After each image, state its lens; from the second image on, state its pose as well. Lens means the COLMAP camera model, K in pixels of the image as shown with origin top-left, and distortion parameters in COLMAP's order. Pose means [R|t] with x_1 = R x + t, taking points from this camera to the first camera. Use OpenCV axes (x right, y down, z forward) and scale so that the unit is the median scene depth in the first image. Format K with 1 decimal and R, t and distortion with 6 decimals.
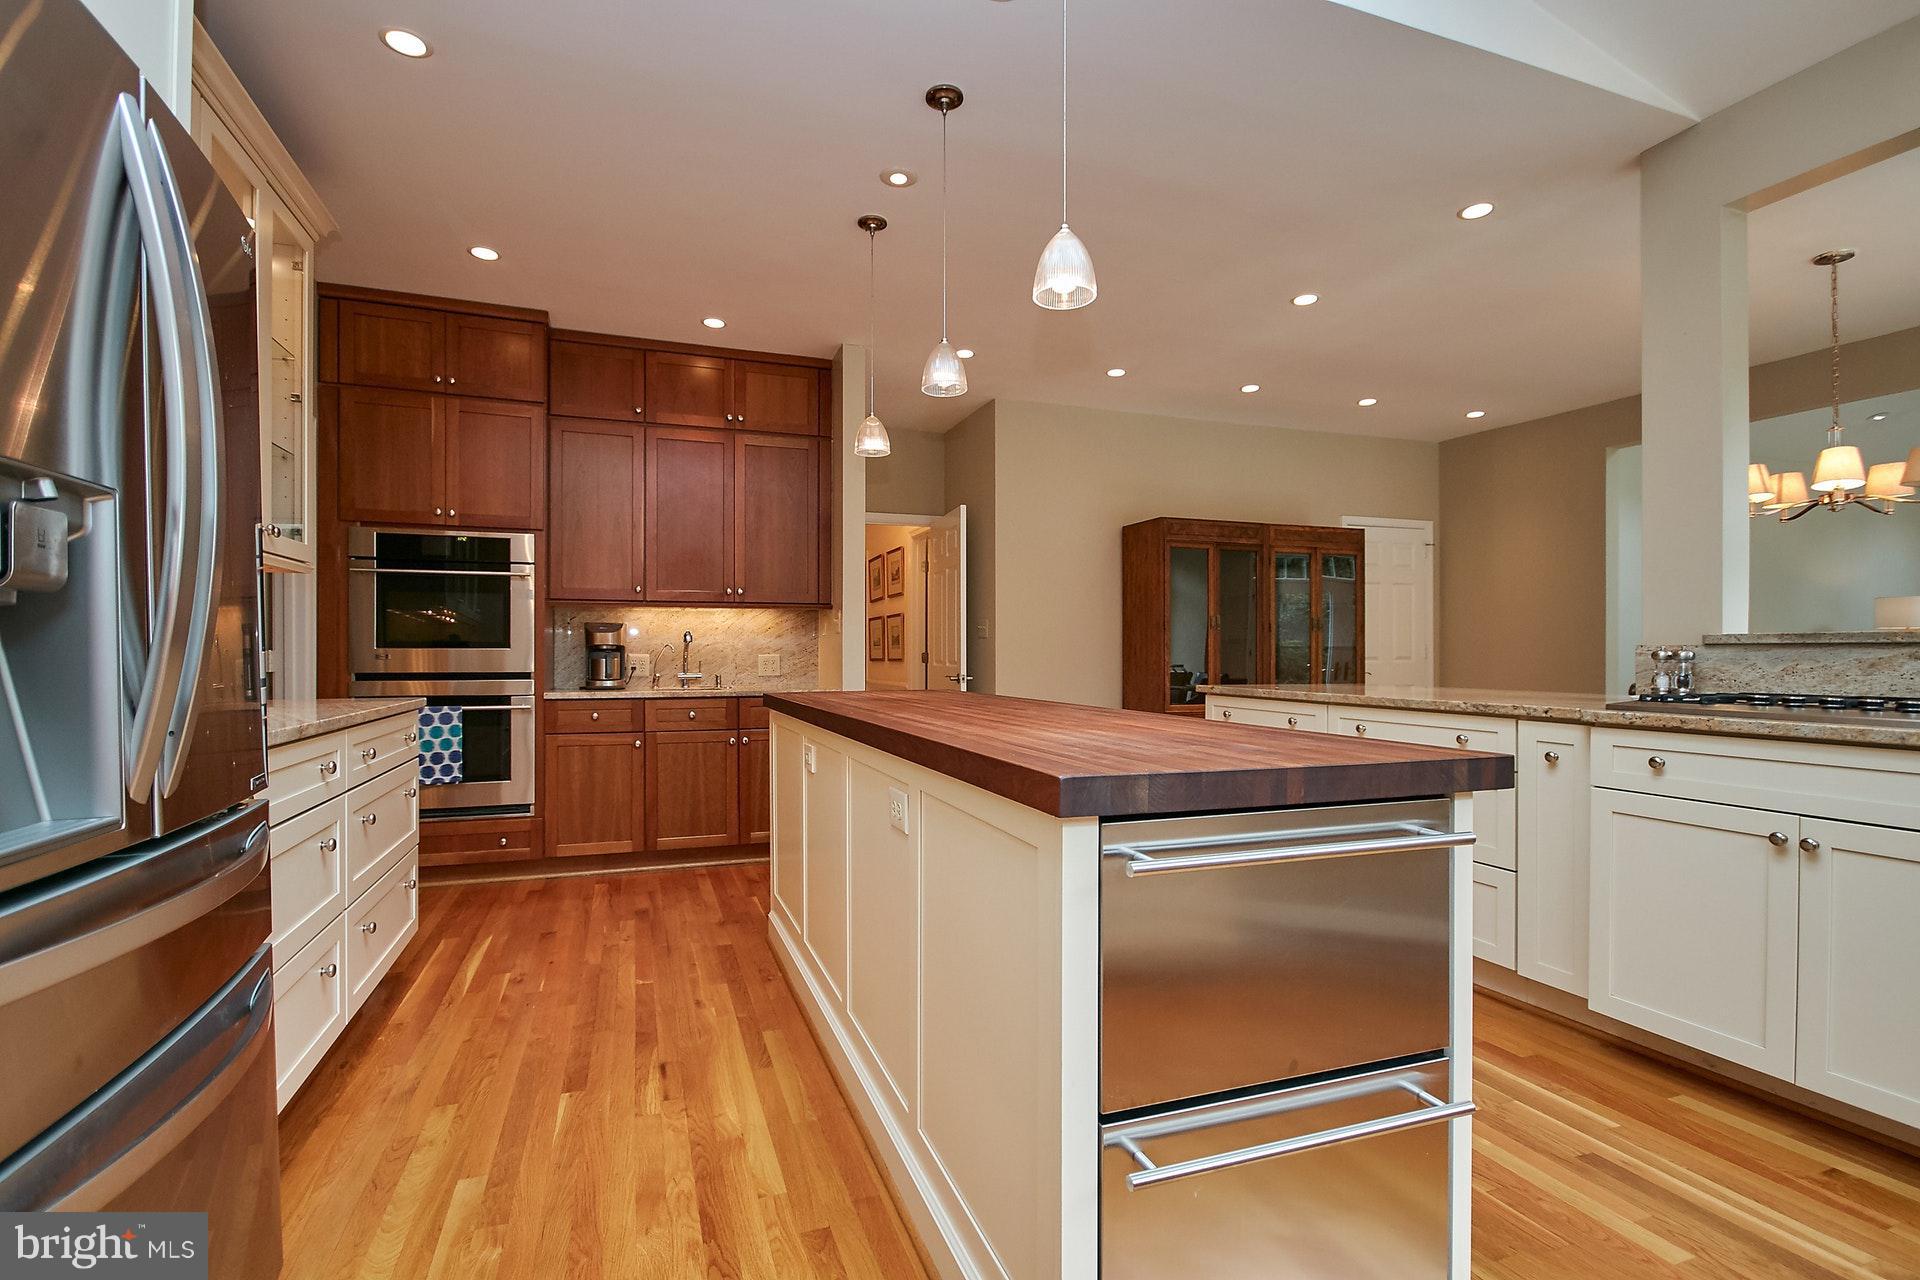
lens RADIAL K [[892.0, 0, 952.3], [0, 892.0, 654.1], [0, 0, 1]] dist [0.014140, -0.013559]
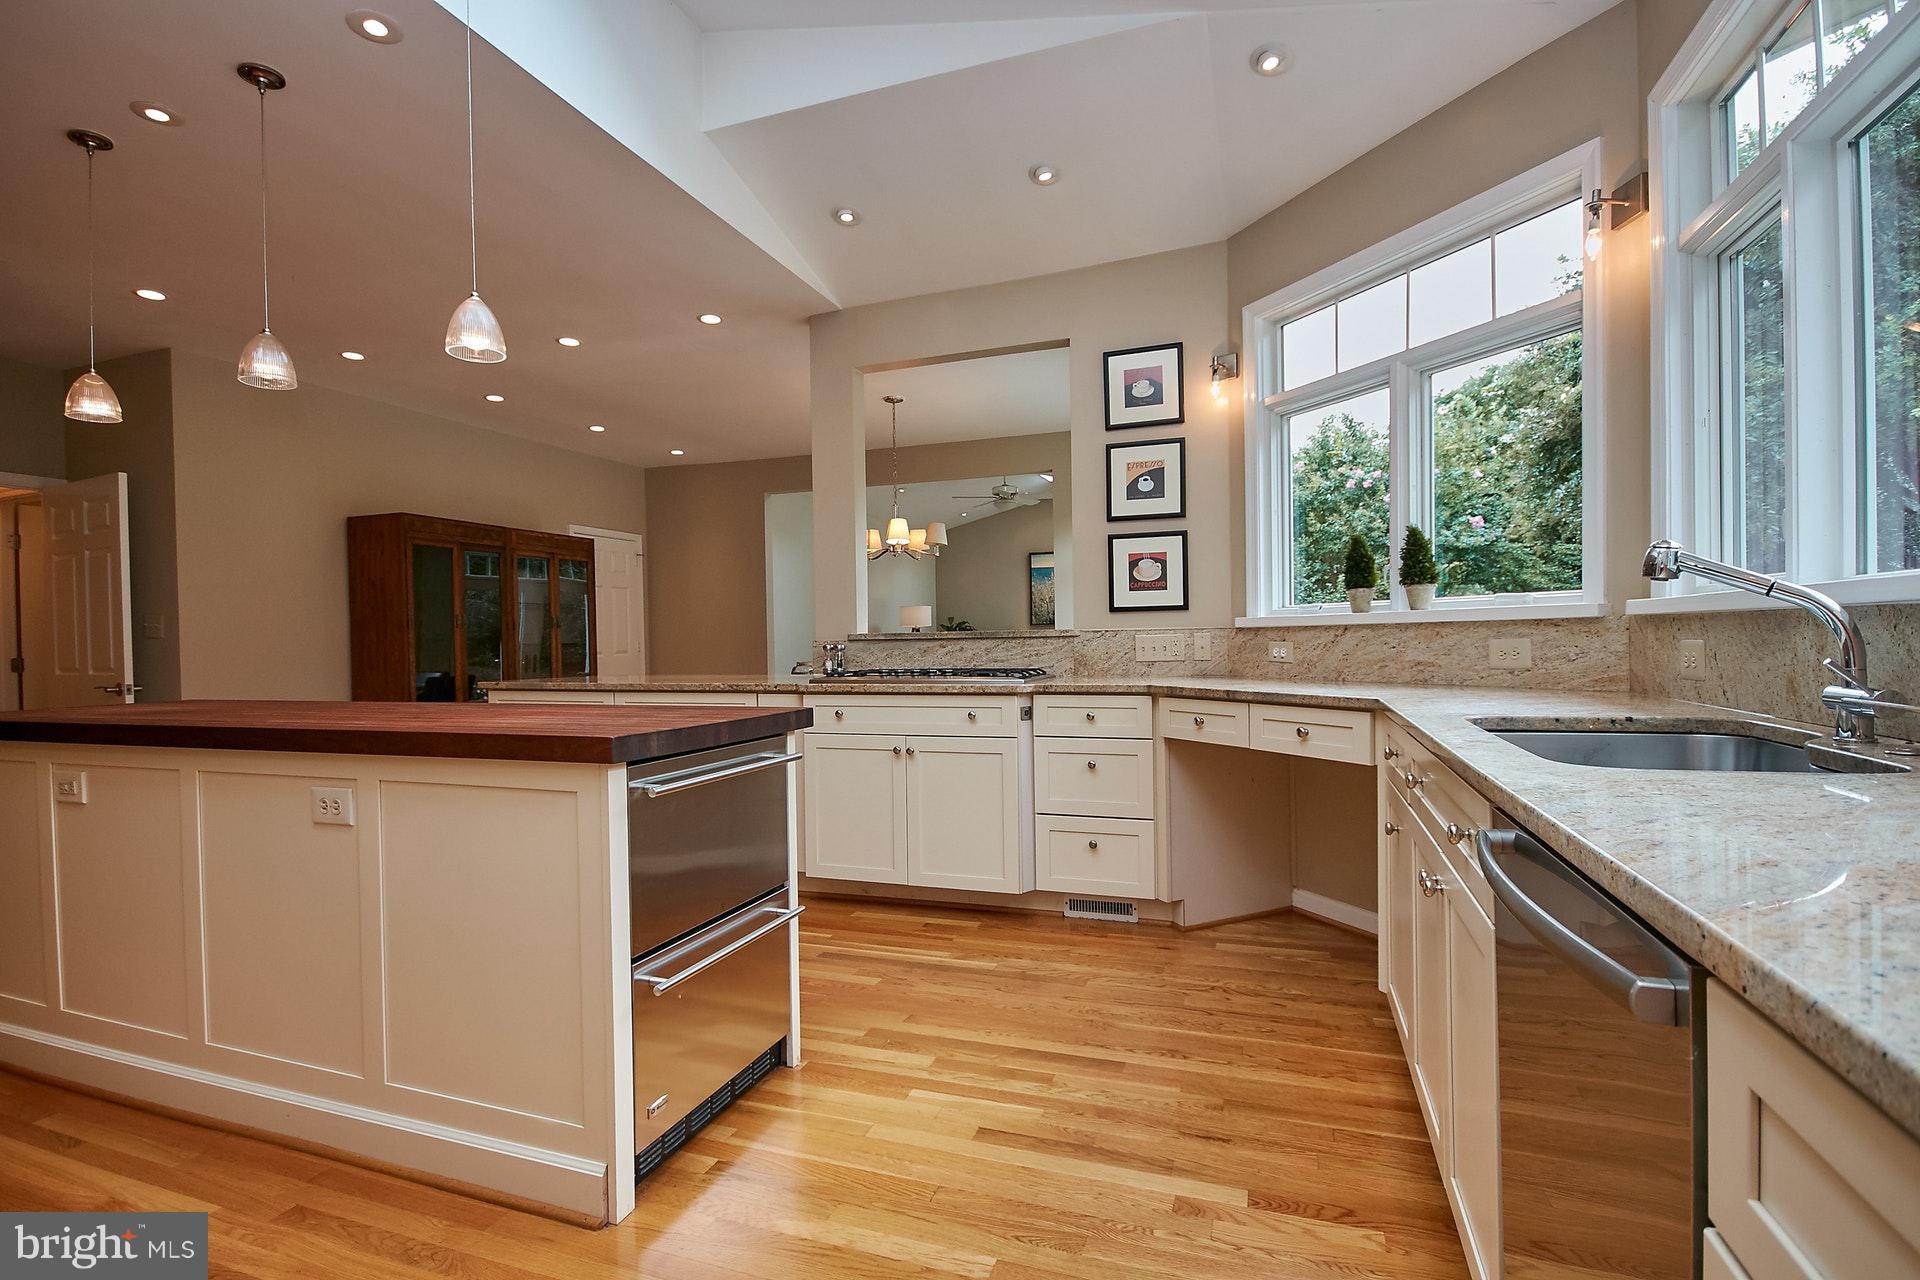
lens RADIAL K [[892.0, 0, 952.3], [0, 892.0, 654.1], [0, 0, 1]] dist [0.014140, -0.013559]
pose [[0.641047, -0.022739, 0.767164, -0.275497], [0.017896, 0.999732, 0.014678, -0.006311], [-0.767293, 0.004320, 0.641283, -0.170616]]
